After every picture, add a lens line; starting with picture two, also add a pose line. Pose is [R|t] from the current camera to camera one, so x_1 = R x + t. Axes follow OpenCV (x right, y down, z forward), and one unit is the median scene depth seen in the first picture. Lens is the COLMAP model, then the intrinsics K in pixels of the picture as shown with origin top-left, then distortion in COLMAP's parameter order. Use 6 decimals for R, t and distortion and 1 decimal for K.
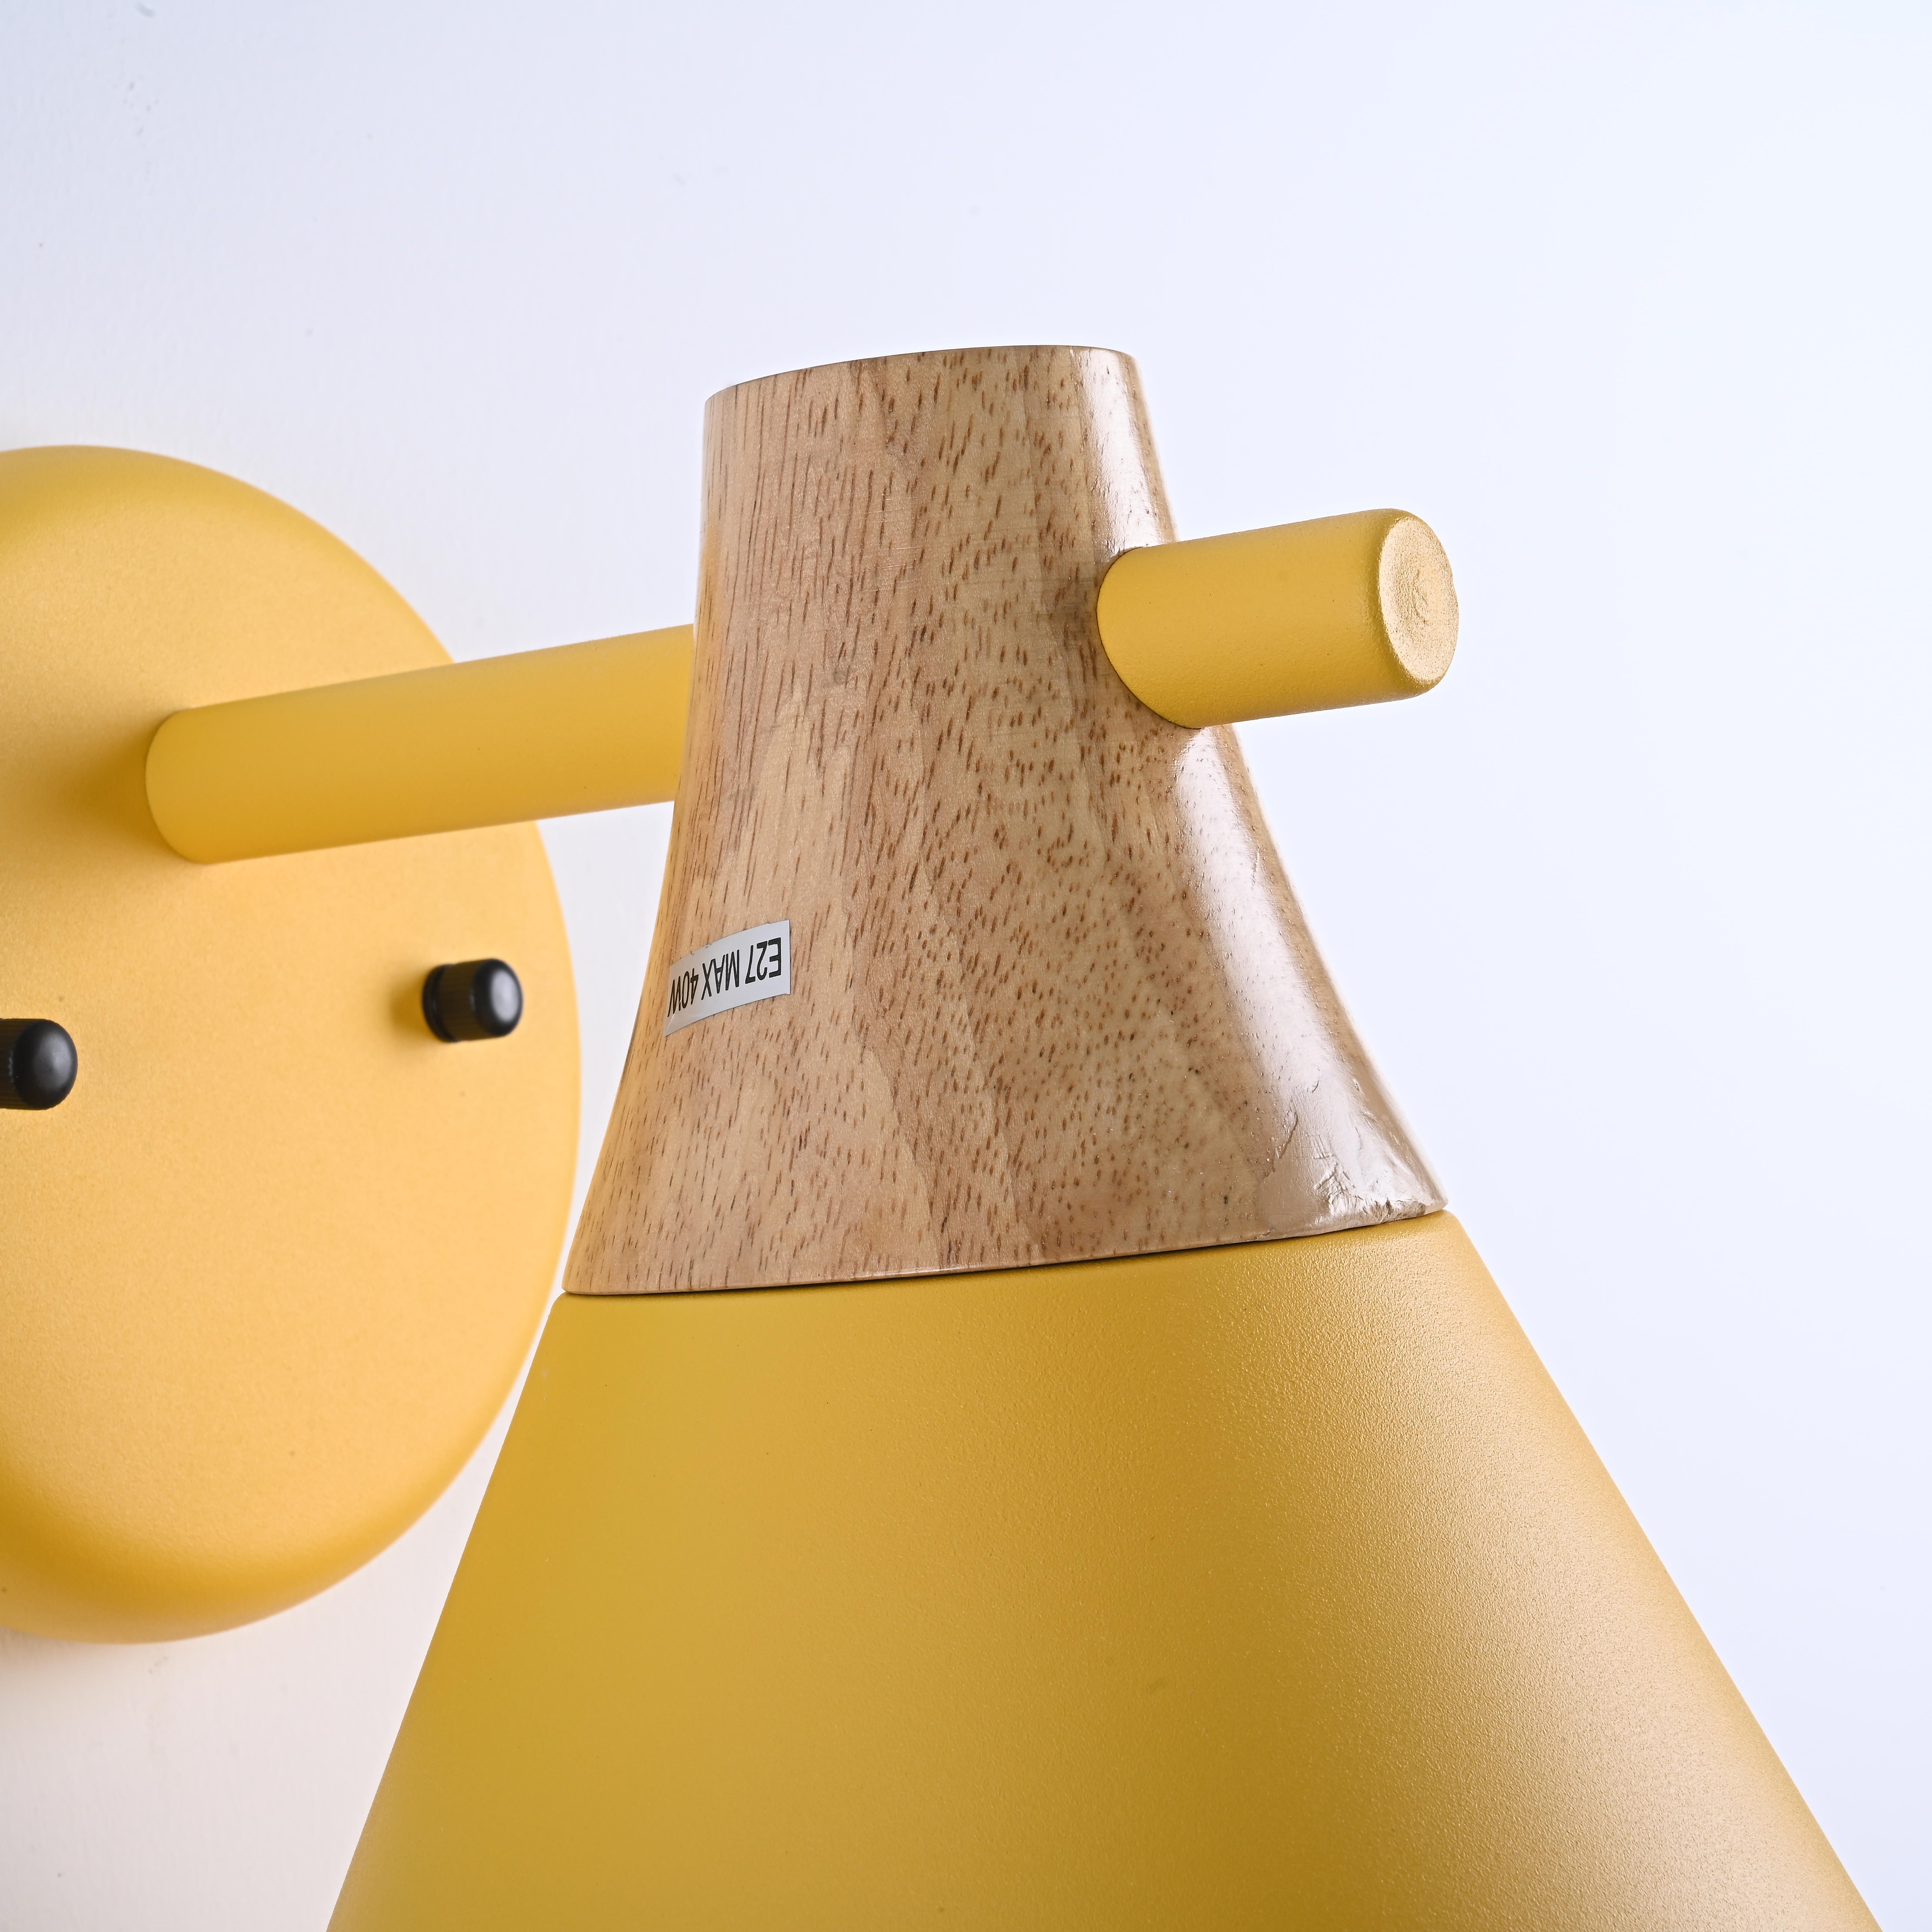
lens RADIAL K [[4459.1, 0, 966.0], [0, 4459.1, 966.0], [0, 0, 1]] dist [-0.002067, -0.060524]
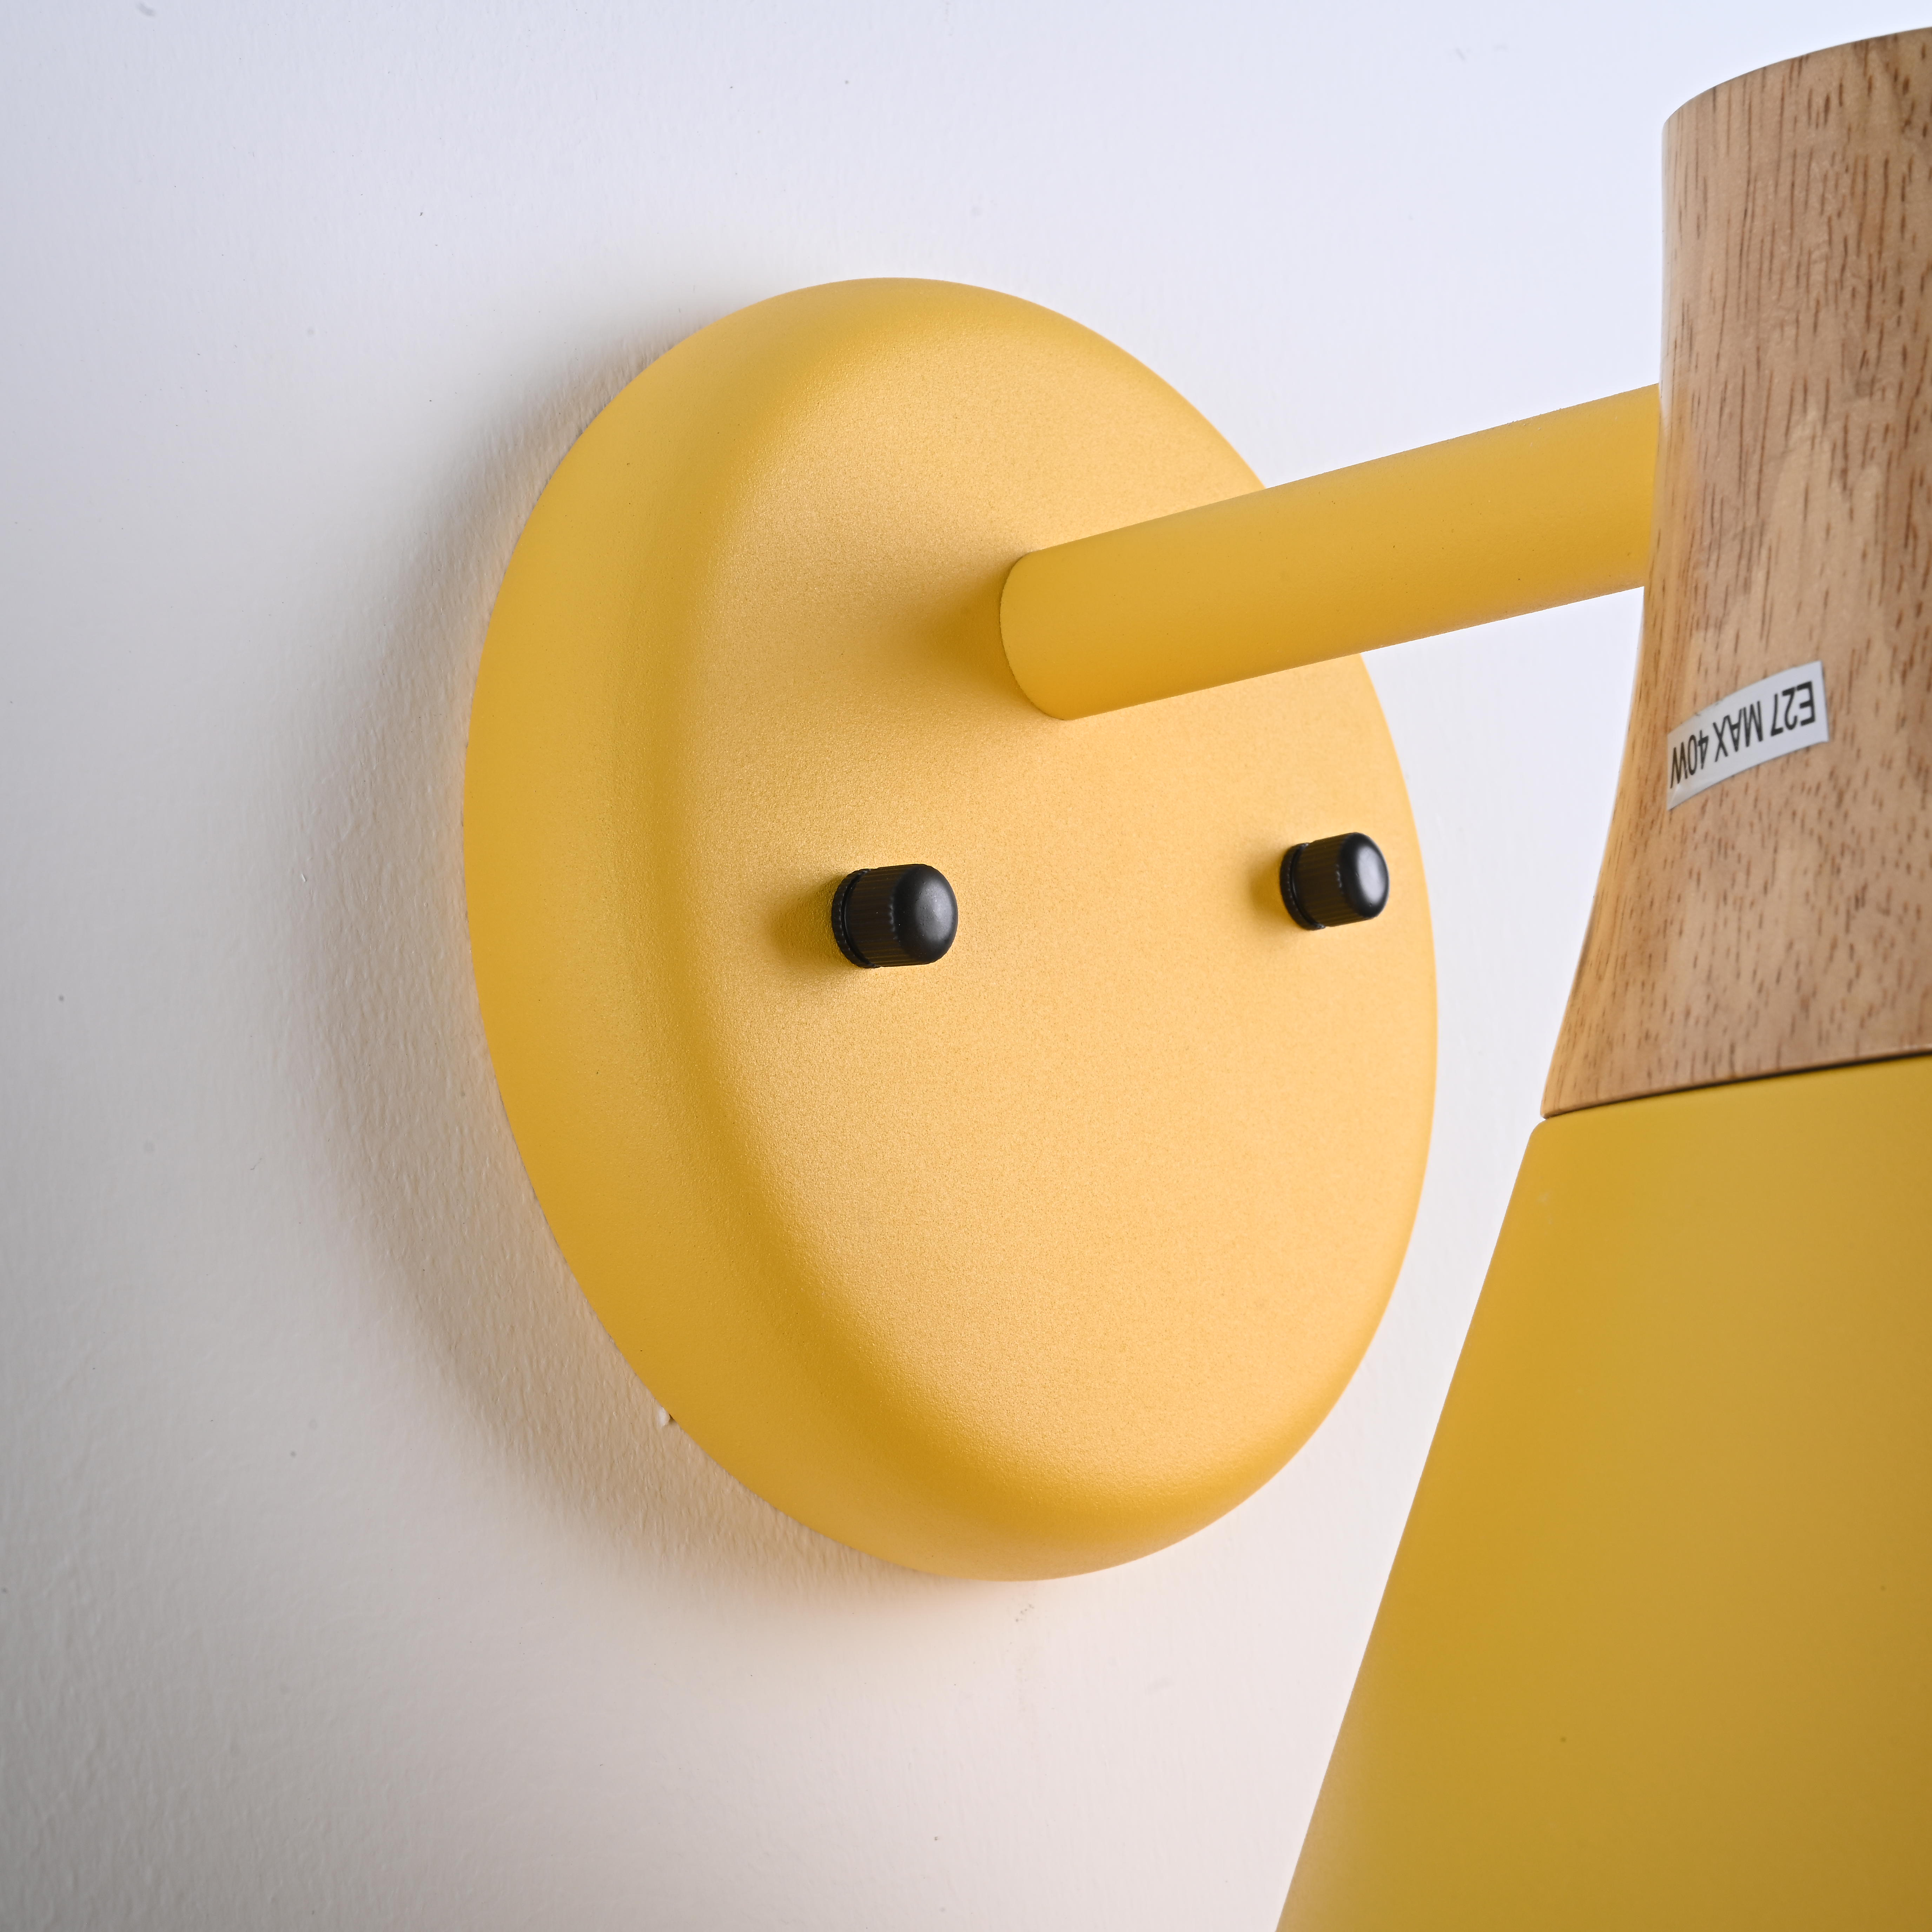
lens RADIAL K [[4459.1, 0, 966.0], [0, 4459.1, 966.0], [0, 0, 1]] dist [-0.002067, -0.060524]
pose [[0.994689, -0.034790, -0.096864, -0.122958], [0.029296, 0.997911, -0.057573, 0.094532], [0.098665, 0.054430, 0.993631, 0.110650]]
